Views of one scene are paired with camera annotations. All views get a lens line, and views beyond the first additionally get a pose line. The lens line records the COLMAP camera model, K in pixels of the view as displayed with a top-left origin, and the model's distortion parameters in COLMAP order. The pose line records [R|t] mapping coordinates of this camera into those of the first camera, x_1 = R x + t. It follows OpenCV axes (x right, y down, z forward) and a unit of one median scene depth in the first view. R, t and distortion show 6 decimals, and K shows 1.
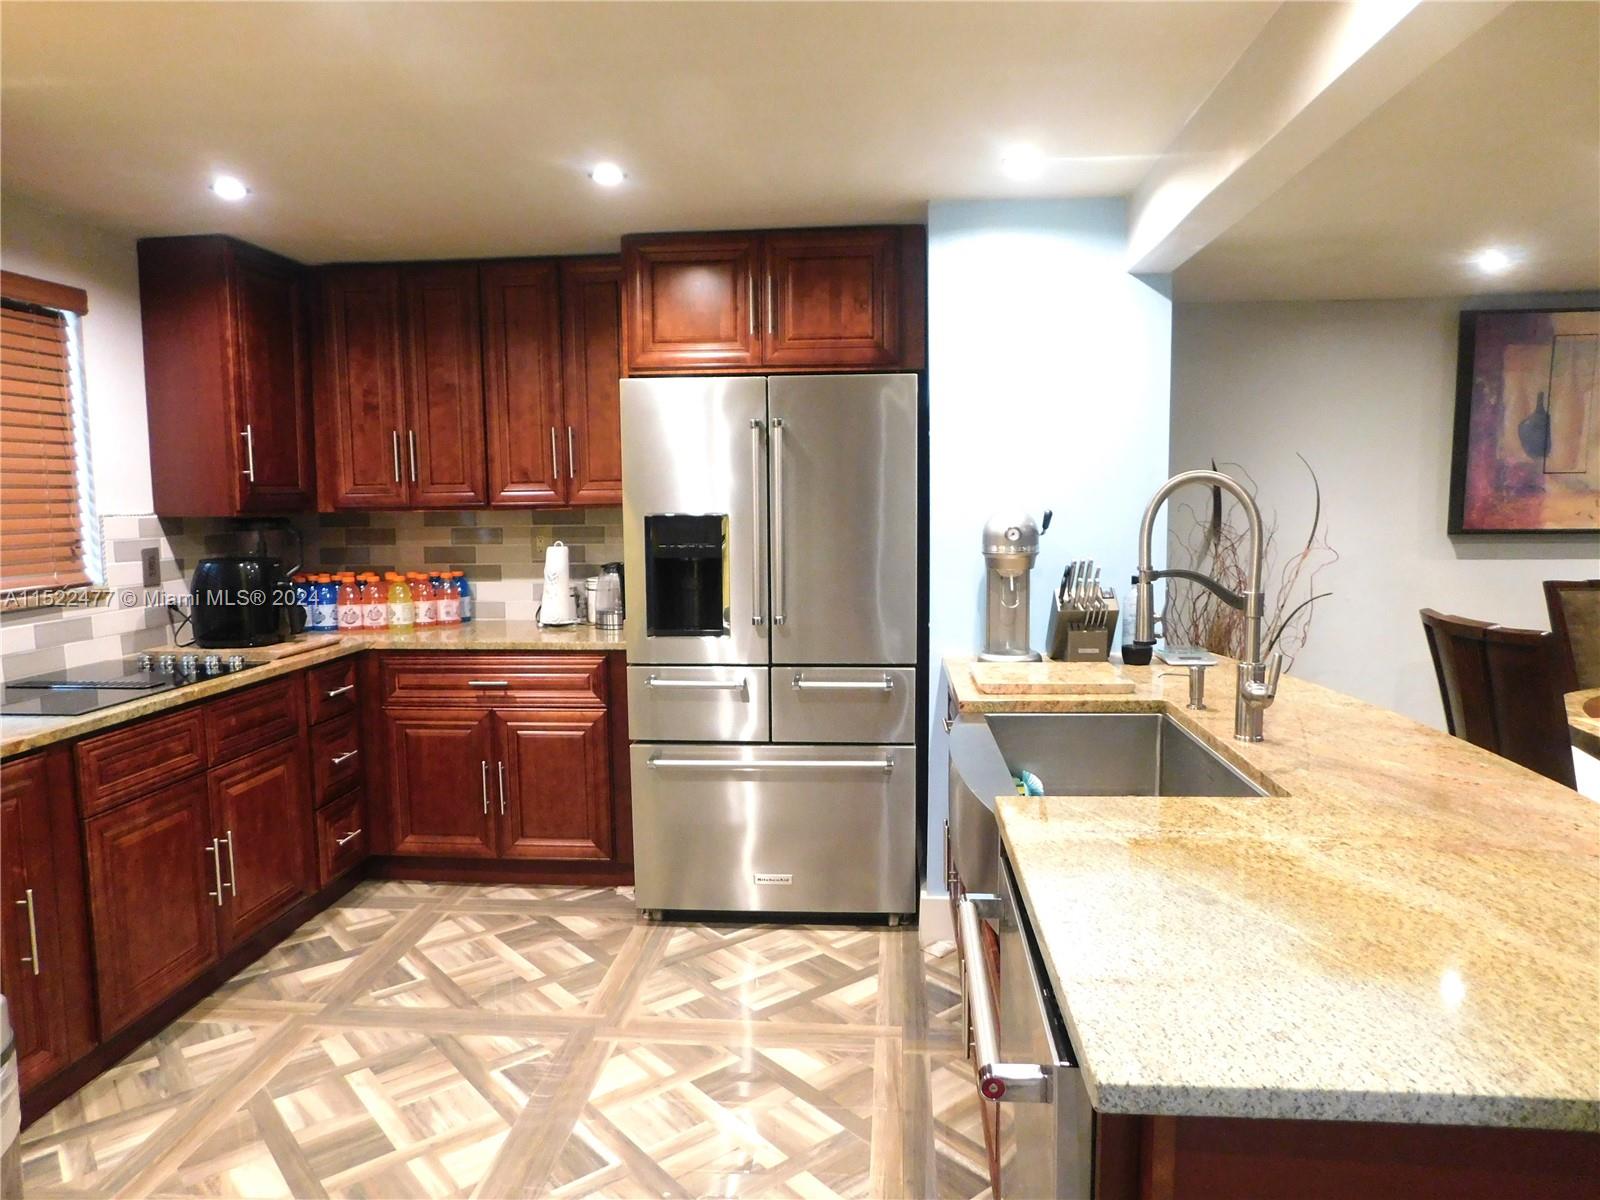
lens RADIAL K [[1050.2, 0, 798.6], [0, 1050.2, 593.7], [0, 0, 1]] dist [-0.062570, 0.041191]
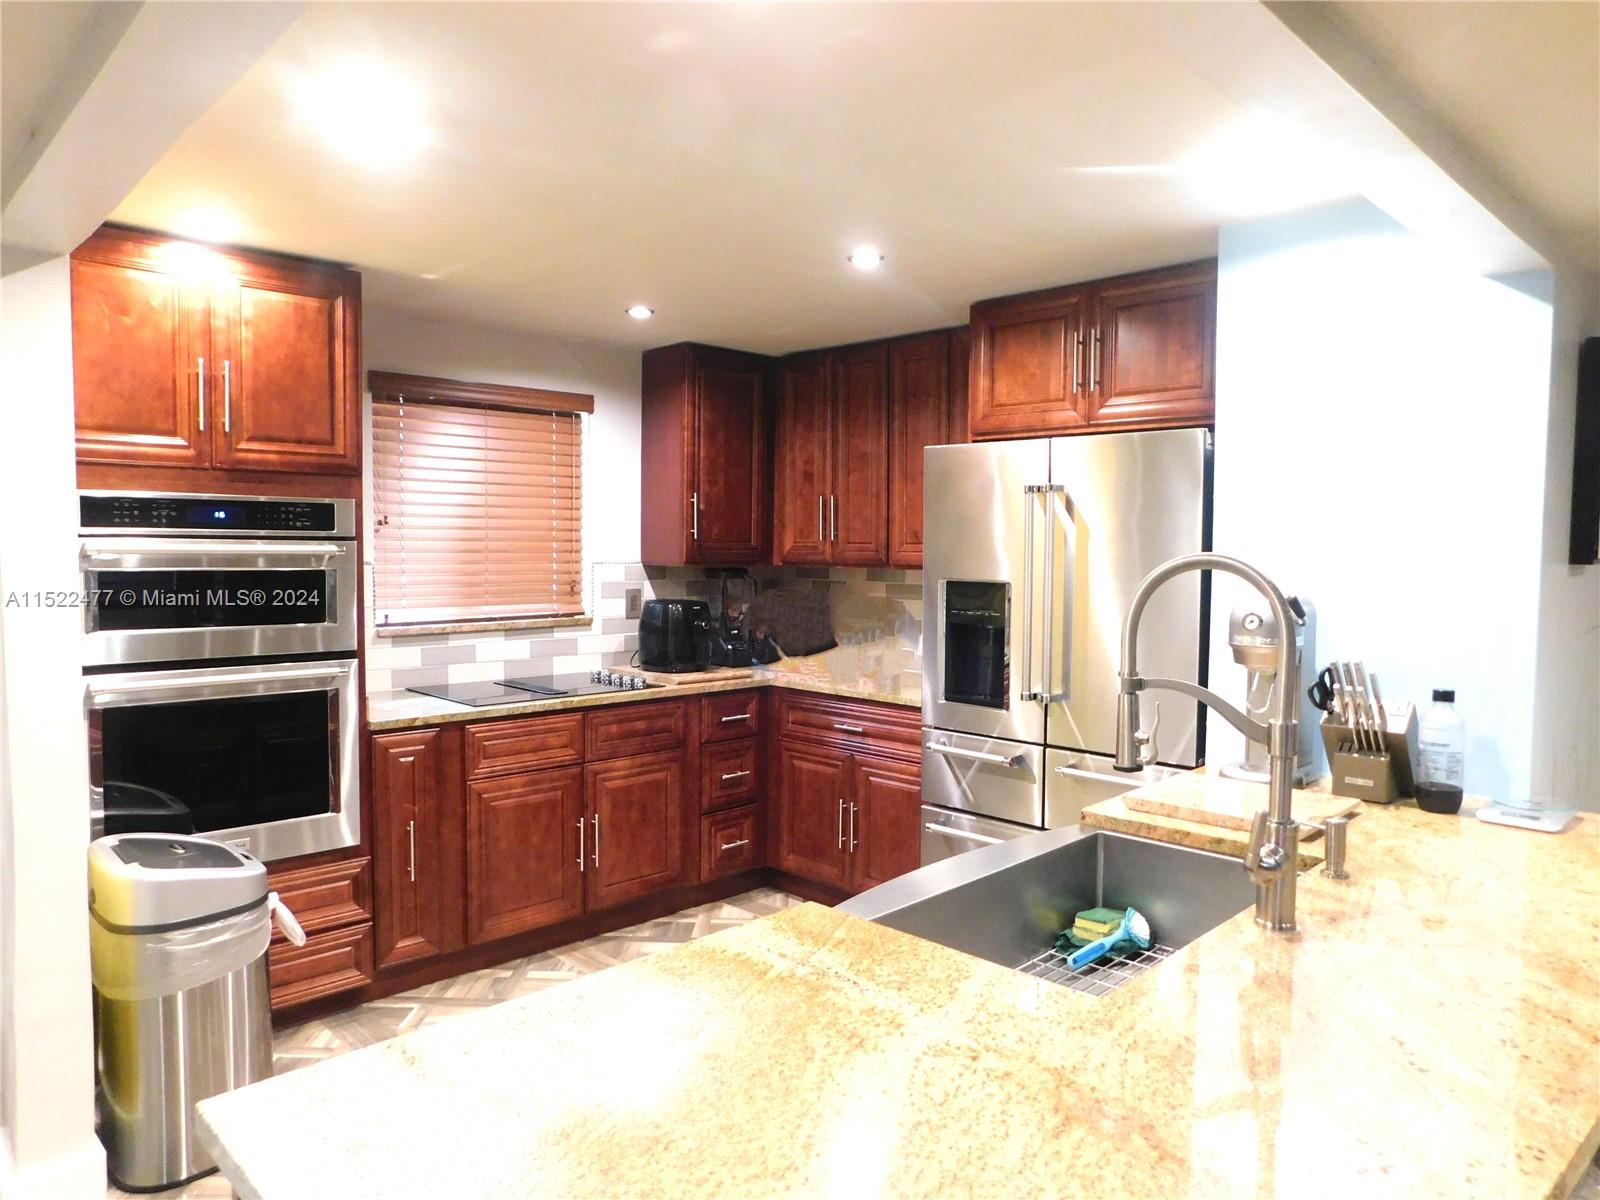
lens RADIAL K [[1050.2, 0, 796.4], [0, 1050.2, 595.3], [0, 0, 1]] dist [-0.062570, 0.041191]
pose [[0.761144, 0.048739, -0.646749, 0.394058], [-0.079616, 0.996652, -0.018592, -0.029552], [0.643678, 0.065643, 0.762476, 0.141163]]
